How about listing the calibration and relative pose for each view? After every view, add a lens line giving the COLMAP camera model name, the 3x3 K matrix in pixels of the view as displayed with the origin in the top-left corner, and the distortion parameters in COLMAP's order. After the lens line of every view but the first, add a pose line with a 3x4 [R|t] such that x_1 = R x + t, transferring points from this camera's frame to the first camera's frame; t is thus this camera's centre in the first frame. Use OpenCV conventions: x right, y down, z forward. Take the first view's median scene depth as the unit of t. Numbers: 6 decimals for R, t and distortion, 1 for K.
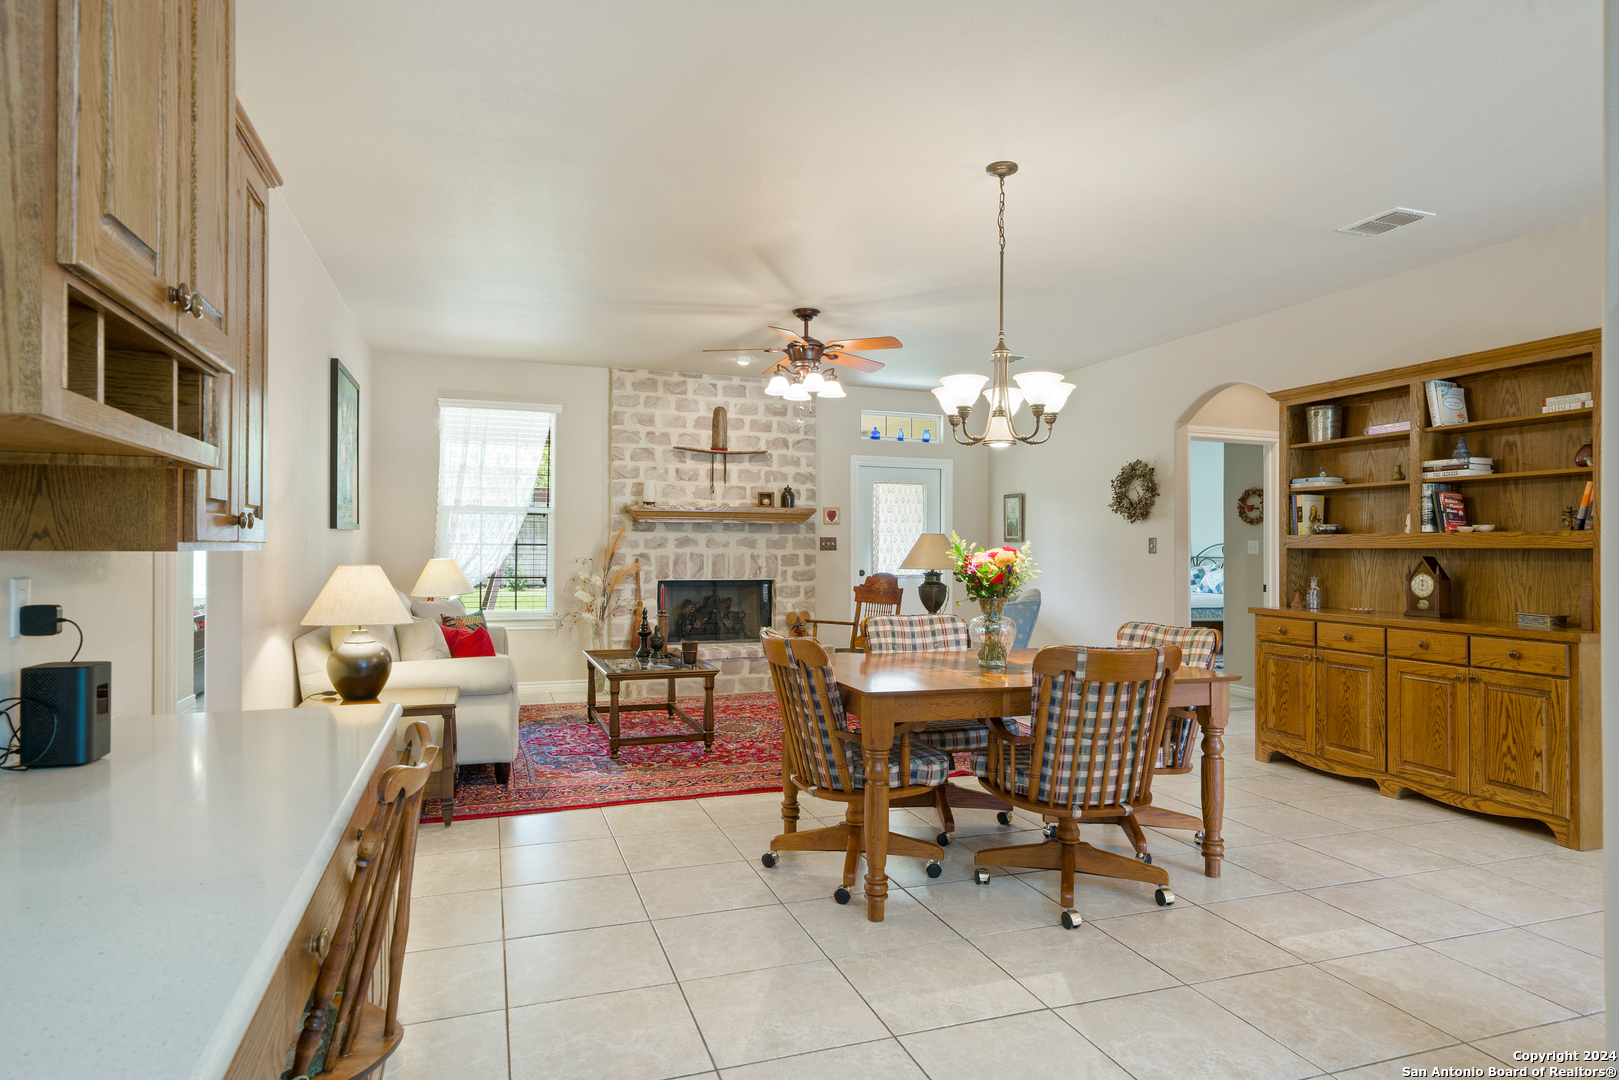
lens RADIAL K [[917.6, 0, 810.7], [0, 917.6, 542.5], [0, 0, 1]] dist [0.013818, -0.000043]
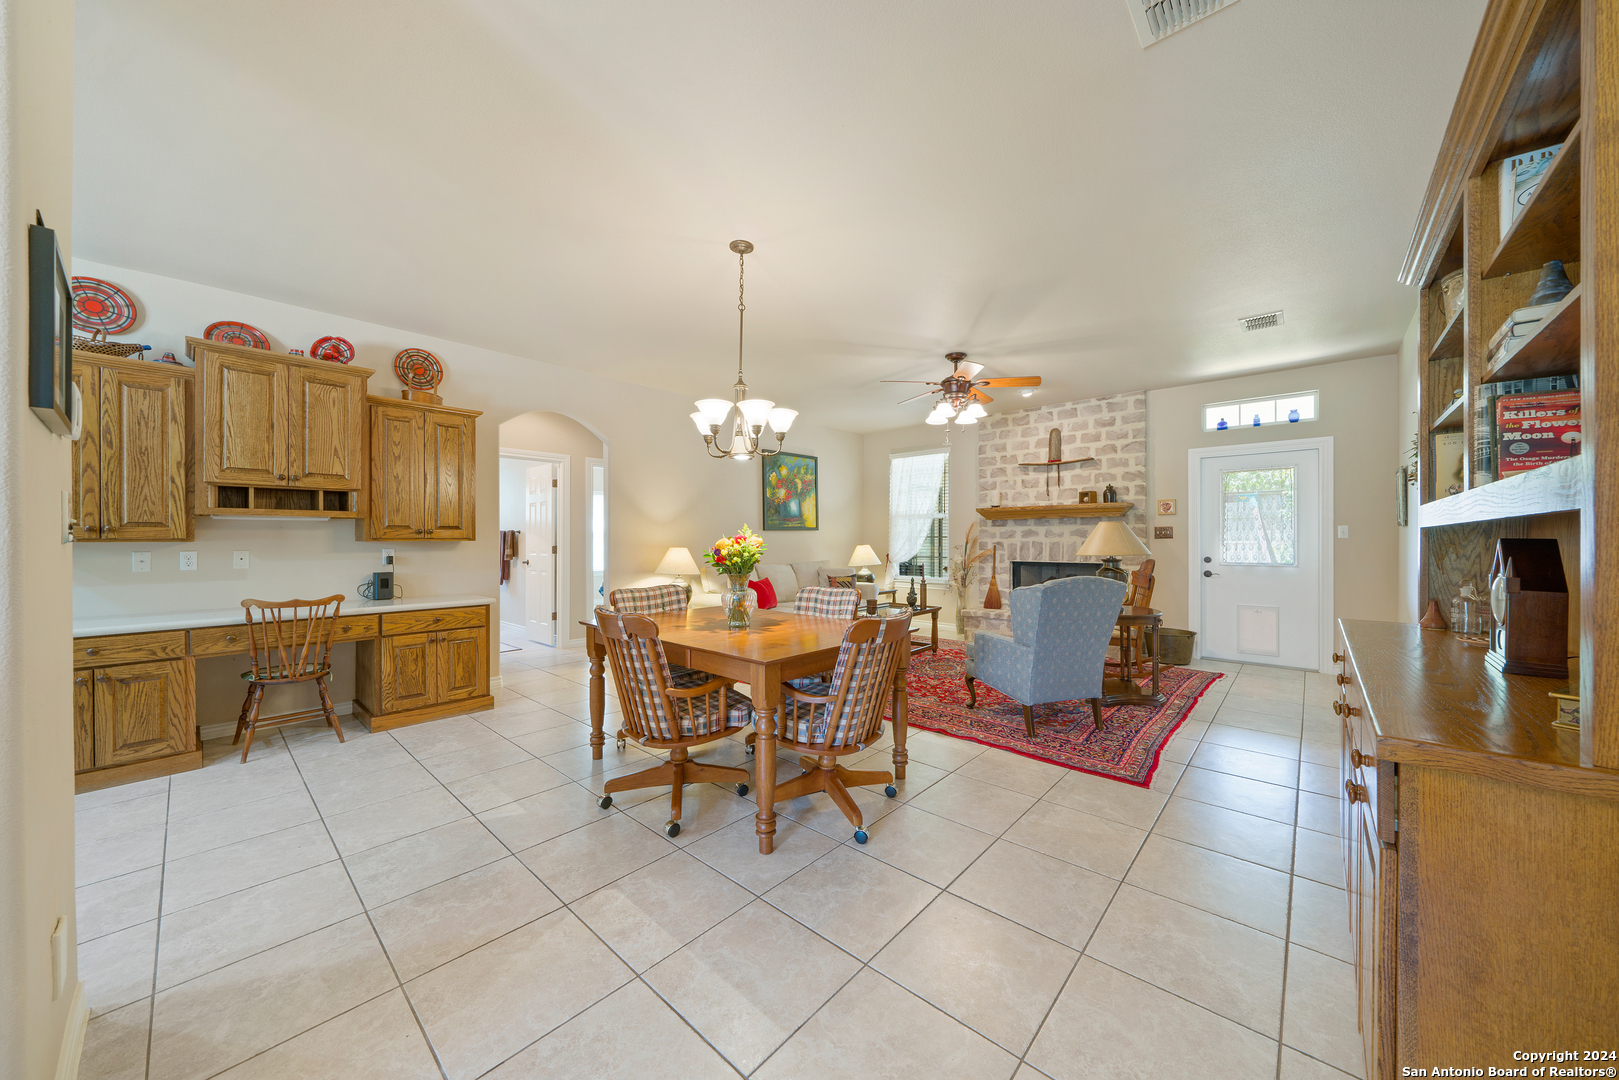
lens RADIAL K [[565.3, 0, 814.4], [0, 565.3, 536.1], [0, 0, 1]] dist [-0.007608, 0.000269]
pose [[0.475878, -0.012308, -0.879425, 0.474075], [0.011945, 0.999900, -0.007531, 0.006431], [0.879430, -0.006921, 0.475978, 0.347809]]
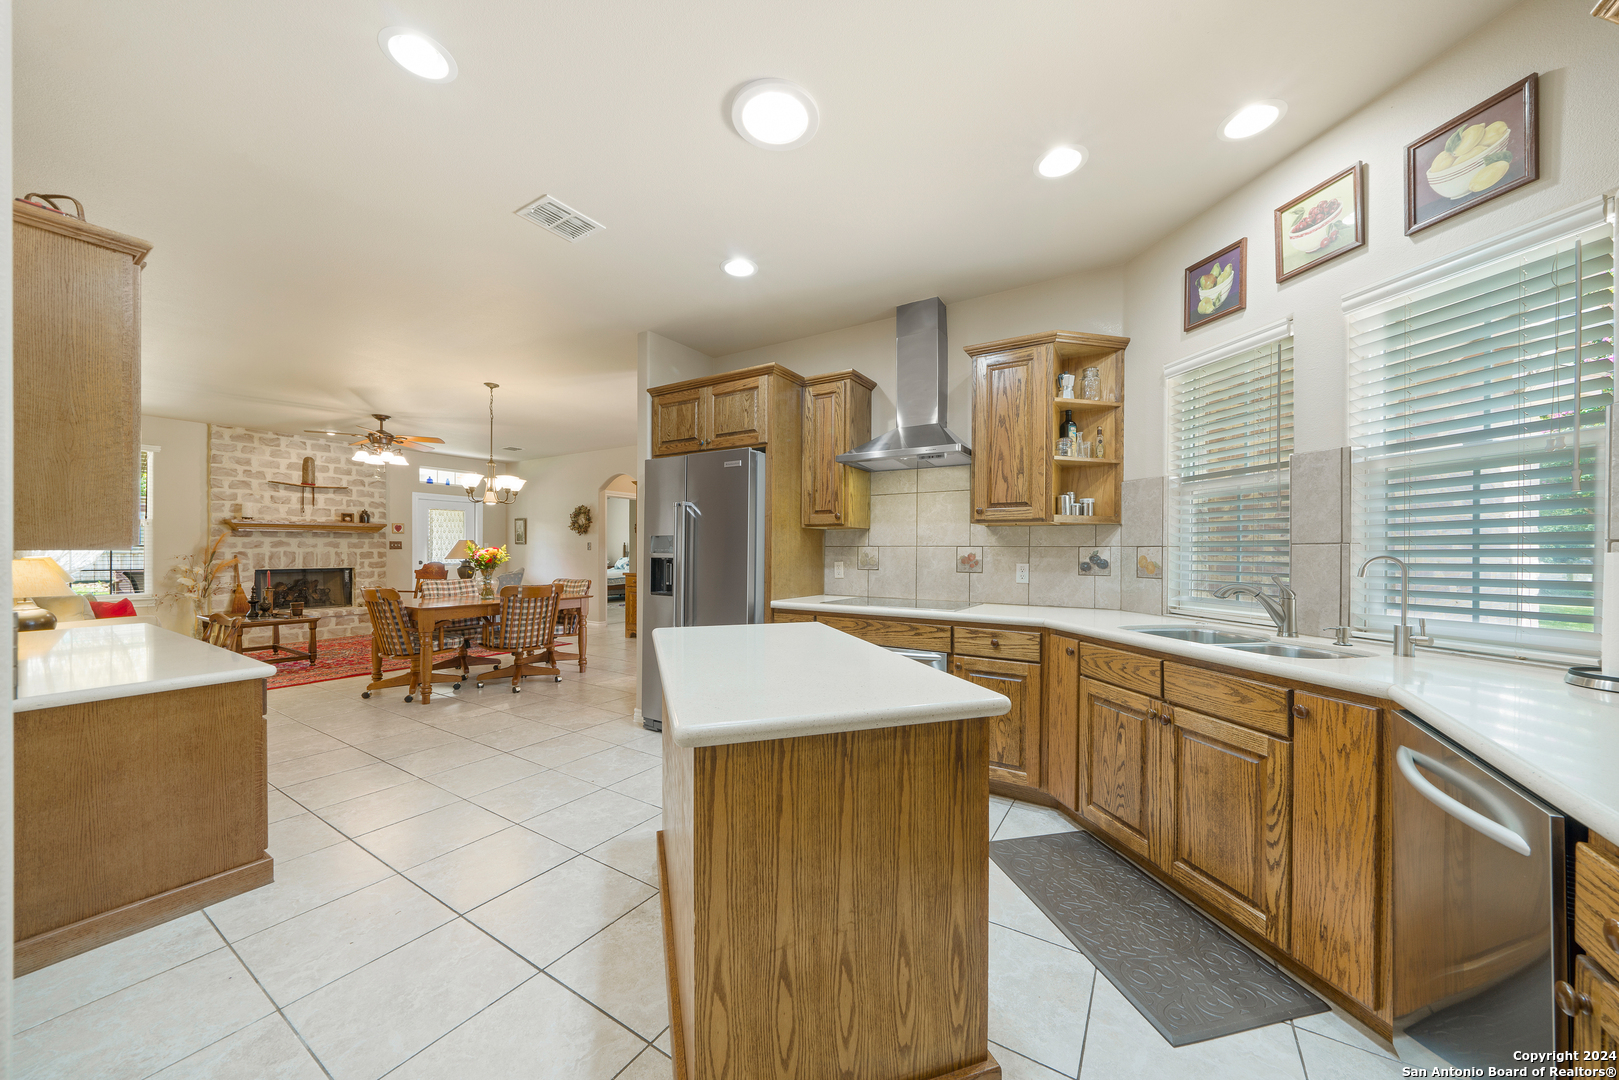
lens RADIAL K [[565.3, 0, 823.1], [0, 565.3, 549.6], [0, 0, 1]] dist [-0.007608, 0.000269]
pose [[0.781476, -0.003877, 0.623923, -0.013465], [-0.002427, 0.999954, 0.009254, -0.002194], [-0.623930, -0.008745, 0.781431, -0.310666]]
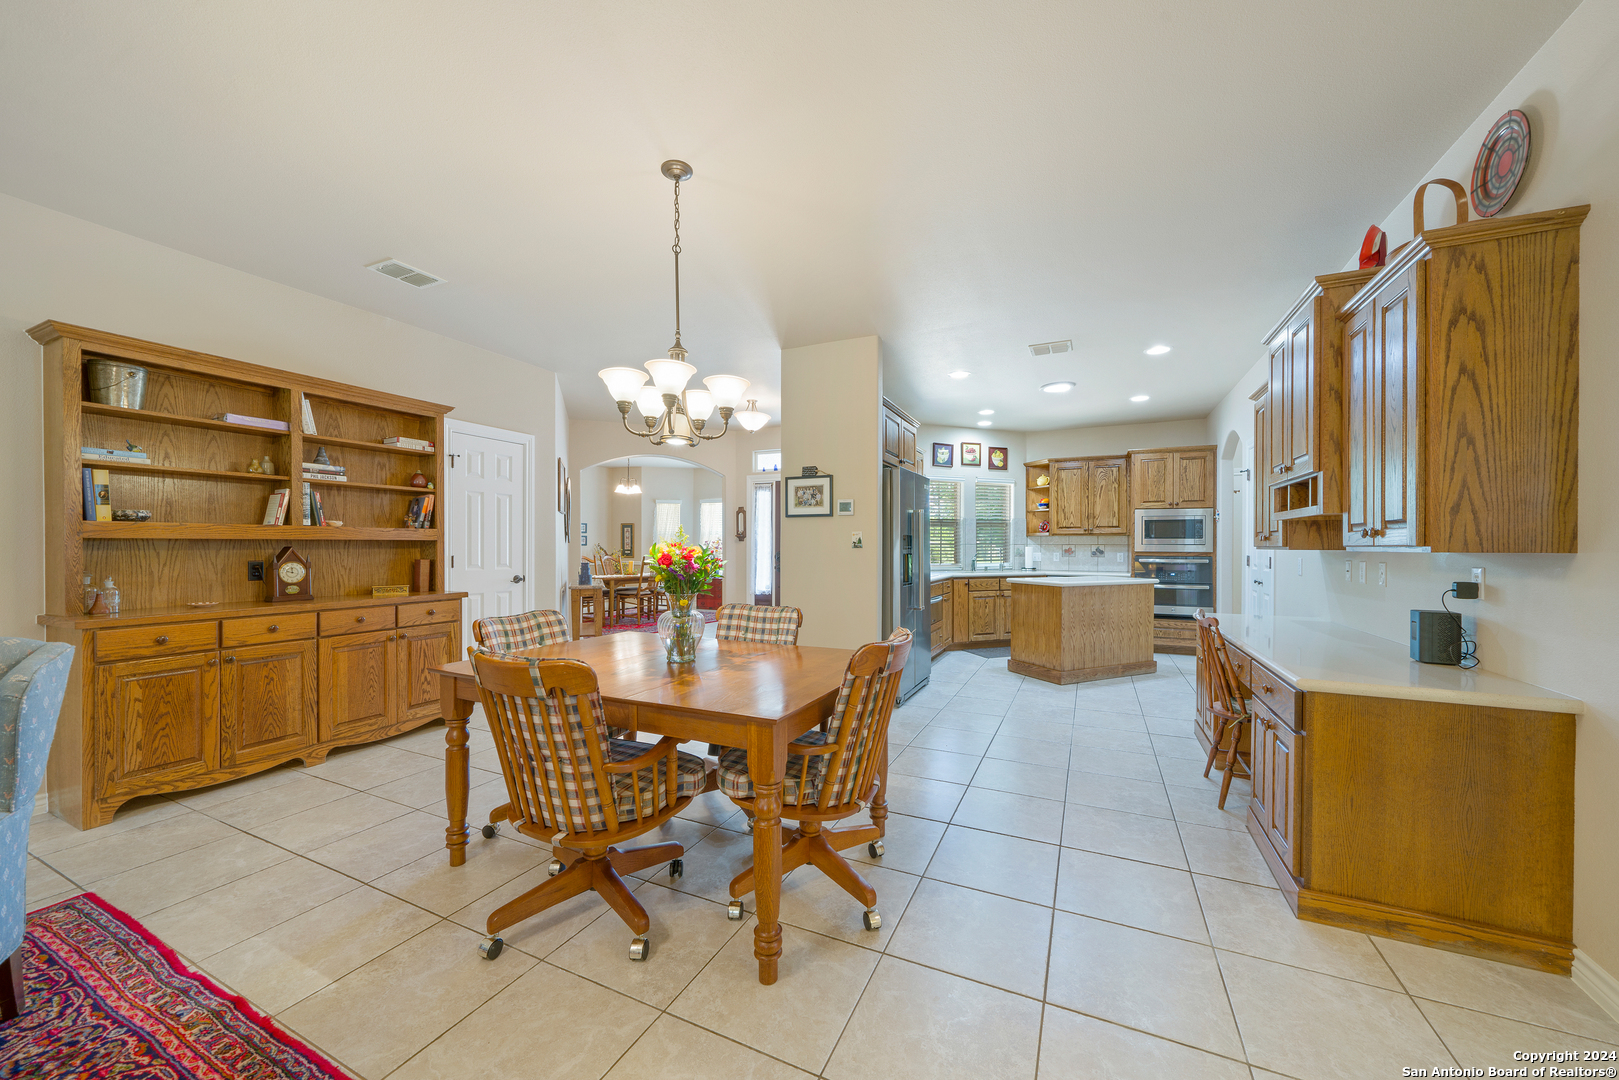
lens RADIAL K [[601.2, 0, 807.3], [0, 601.2, 547.0], [0, 0, 1]] dist [-0.002141, -0.000408]
pose [[-0.712707, -0.011351, 0.701370, -0.170205], [-0.014118, 0.999899, 0.001836, 0.003265], [-0.701320, -0.008593, -0.712795, 0.640294]]
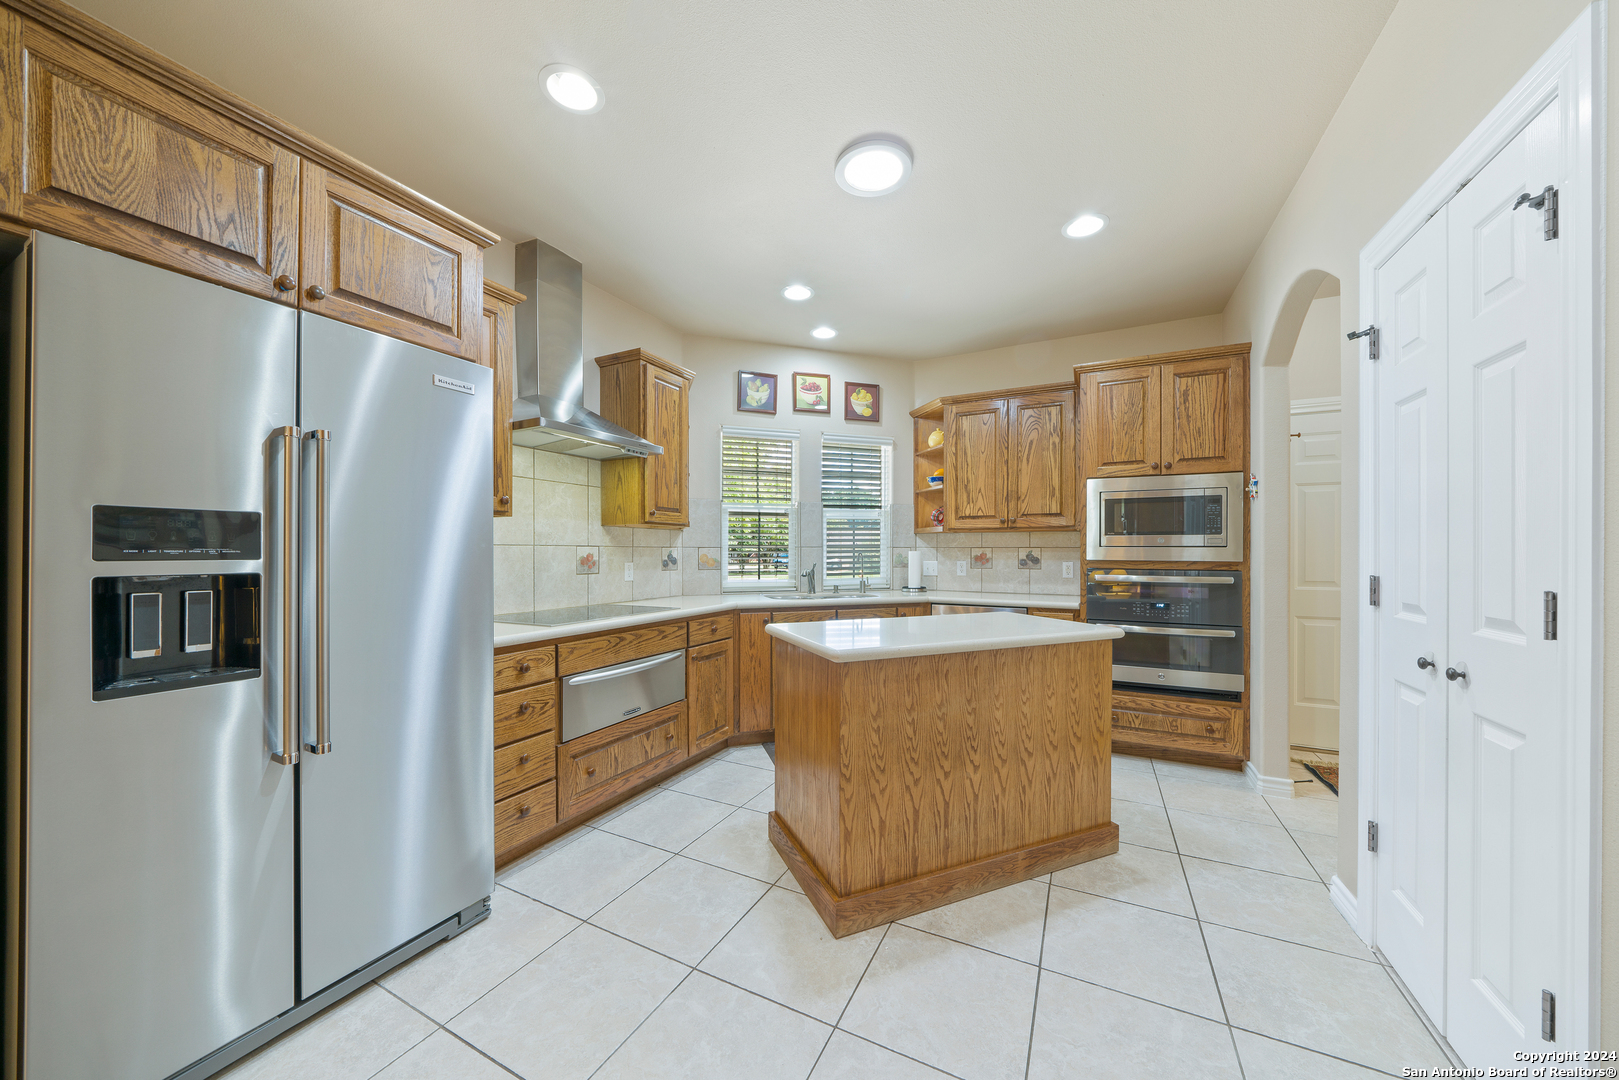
lens RADIAL K [[565.3, 0, 801.9], [0, 565.3, 548.6], [0, 0, 1]] dist [-0.007608, 0.000269]
pose [[-0.691027, -0.008077, 0.722783, -0.056018], [-0.013441, 0.999908, -0.001676, -0.000545], [-0.722704, -0.010873, -0.691073, 0.131764]]
